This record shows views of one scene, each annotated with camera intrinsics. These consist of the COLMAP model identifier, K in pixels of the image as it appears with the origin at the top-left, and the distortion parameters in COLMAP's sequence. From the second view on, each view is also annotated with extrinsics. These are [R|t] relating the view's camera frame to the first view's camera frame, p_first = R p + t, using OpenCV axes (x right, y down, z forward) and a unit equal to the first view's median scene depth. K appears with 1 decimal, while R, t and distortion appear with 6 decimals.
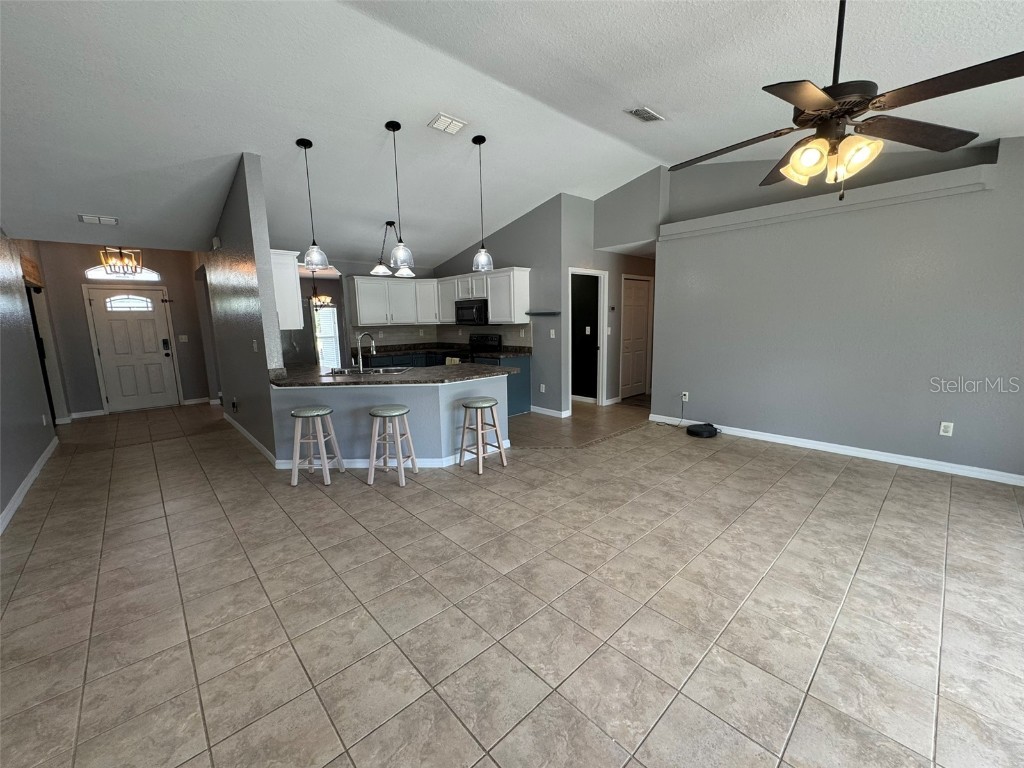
lens RADIAL K [[410.2, 0, 512.2], [0, 410.2, 383.2], [0, 0, 1]] dist [-0.002250, -0.000147]
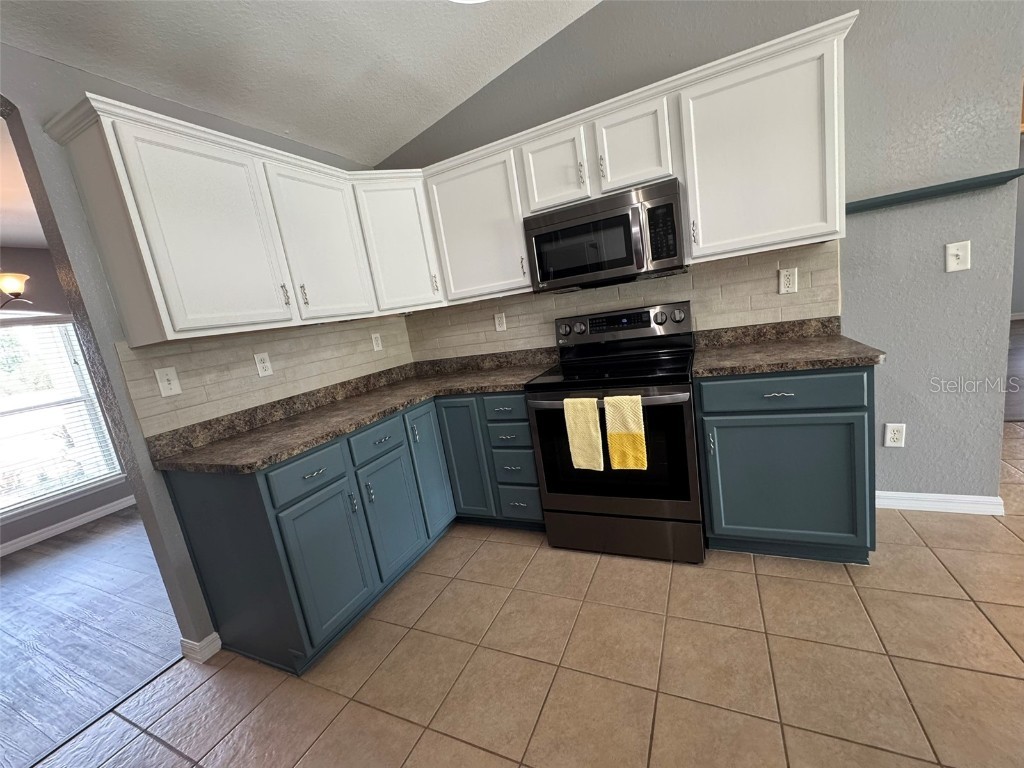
lens RADIAL K [[410.2, 0, 512.6], [0, 410.2, 382.0], [0, 0, 1]] dist [-0.002250, -0.000147]
pose [[0.914861, -0.187193, 0.357754, -0.634301], [0.192434, 0.981080, 0.021247, -0.192801], [-0.354962, 0.049406, 0.933574, 1.620293]]
